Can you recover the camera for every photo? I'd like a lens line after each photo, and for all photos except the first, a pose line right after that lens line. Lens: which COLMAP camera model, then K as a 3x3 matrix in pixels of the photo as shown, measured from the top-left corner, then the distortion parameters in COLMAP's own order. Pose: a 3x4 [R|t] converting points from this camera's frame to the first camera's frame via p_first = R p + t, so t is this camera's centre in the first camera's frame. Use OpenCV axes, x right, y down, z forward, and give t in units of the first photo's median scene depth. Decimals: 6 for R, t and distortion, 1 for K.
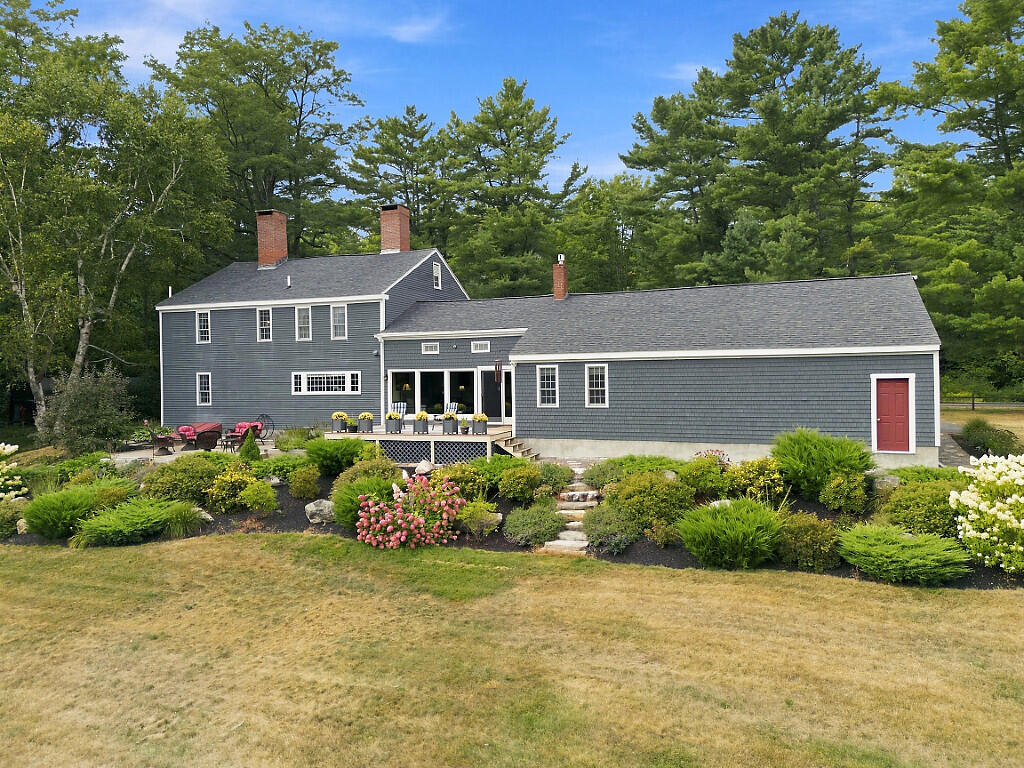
lens RADIAL K [[710.8, 0, 512.0], [0, 710.8, 384.0], [0, 0, 1]] dist [0.026367, -0.002071]
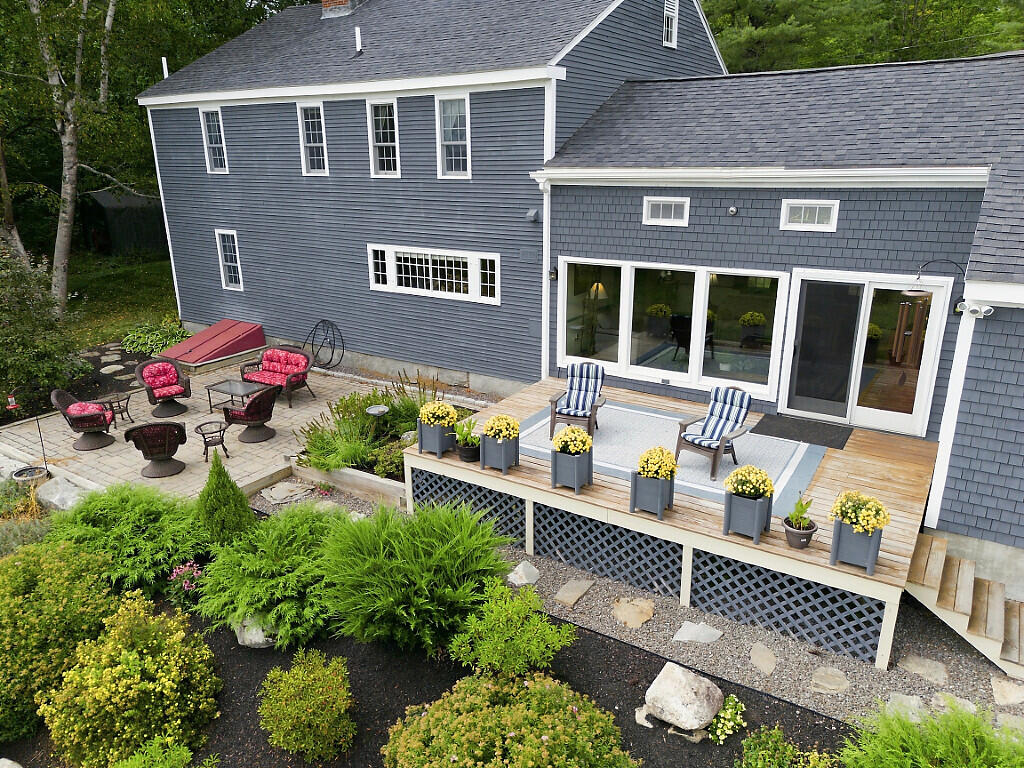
lens RADIAL K [[708.6, 0, 512.0], [0, 708.6, 384.0], [0, 0, 1]] dist [0.074934, -0.073887]
pose [[0.974108, 0.071084, -0.214617, -0.100903], [-0.003055, 0.953338, 0.301889, -0.075774], [0.226062, -0.293417, 0.928871, 0.550717]]
